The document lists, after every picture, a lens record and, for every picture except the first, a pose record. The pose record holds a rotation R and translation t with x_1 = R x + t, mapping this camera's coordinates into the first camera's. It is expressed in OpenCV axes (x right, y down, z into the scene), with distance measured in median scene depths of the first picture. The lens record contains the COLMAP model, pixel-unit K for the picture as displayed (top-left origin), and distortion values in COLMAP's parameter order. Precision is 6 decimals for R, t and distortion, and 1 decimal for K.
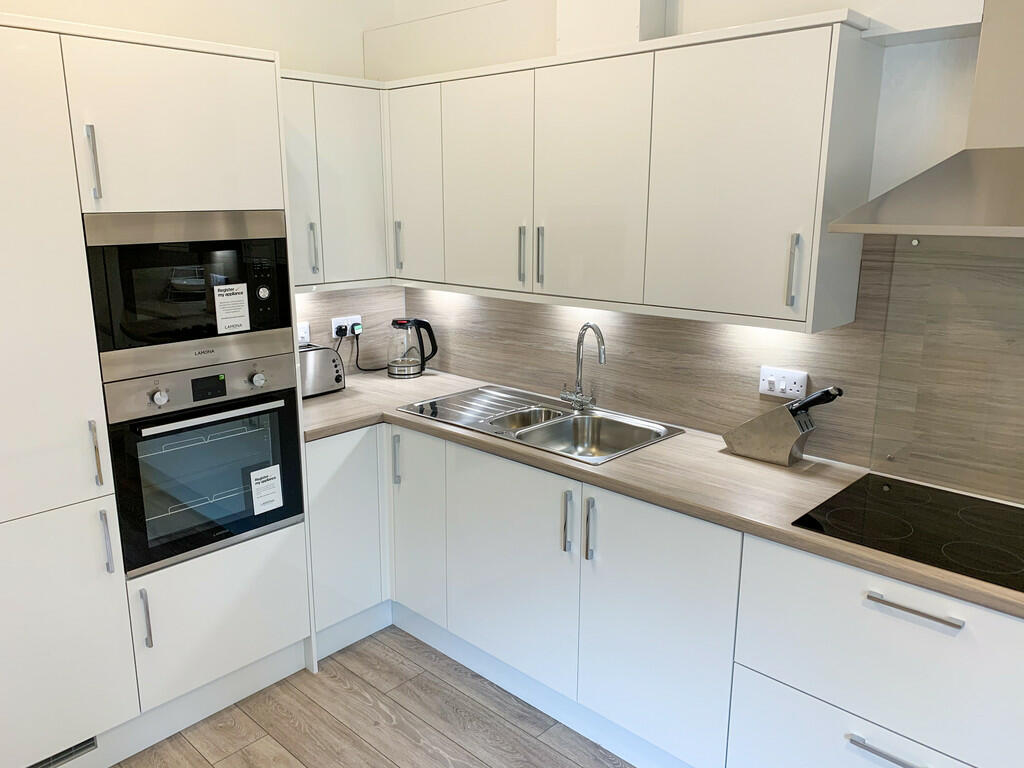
lens RADIAL K [[779.3, 0, 511.4], [0, 779.3, 382.9], [0, 0, 1]] dist [0.016619, 0.005441]
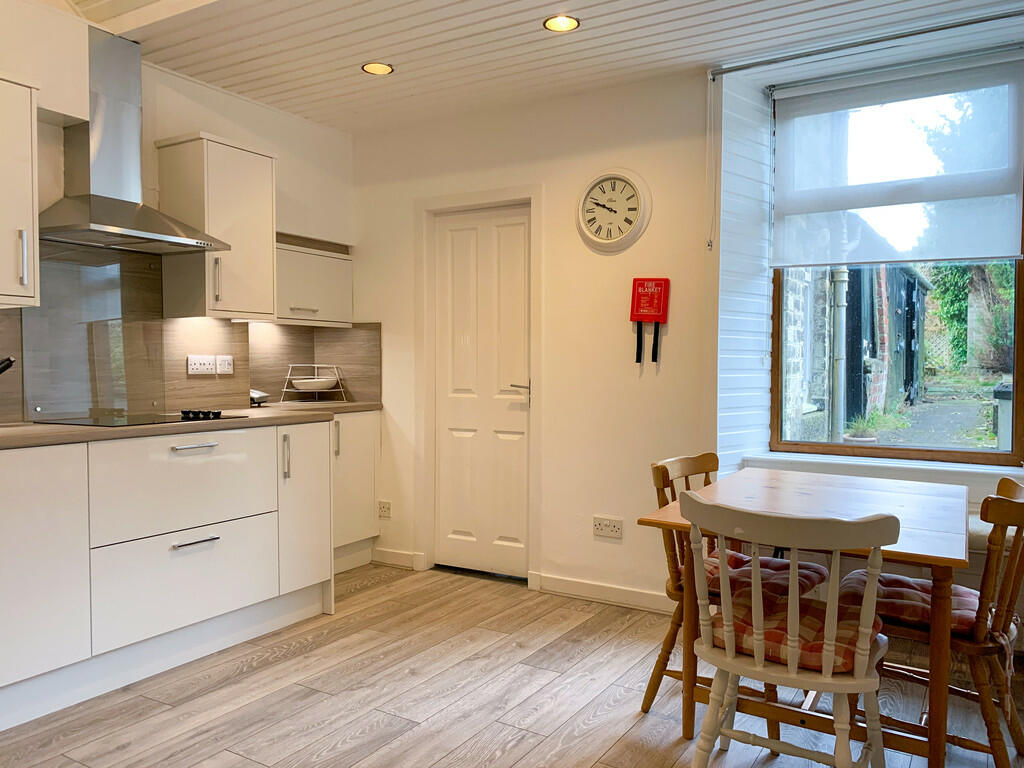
lens RADIAL K [[779.3, 0, 512.7], [0, 779.3, 383.2], [0, 0, 1]] dist [0.016619, 0.005441]
pose [[-0.207724, -0.038095, 0.977445, -1.182988], [0.226006, 0.970336, 0.085848, 0.144250], [-0.951720, 0.238742, -0.192952, 0.544586]]
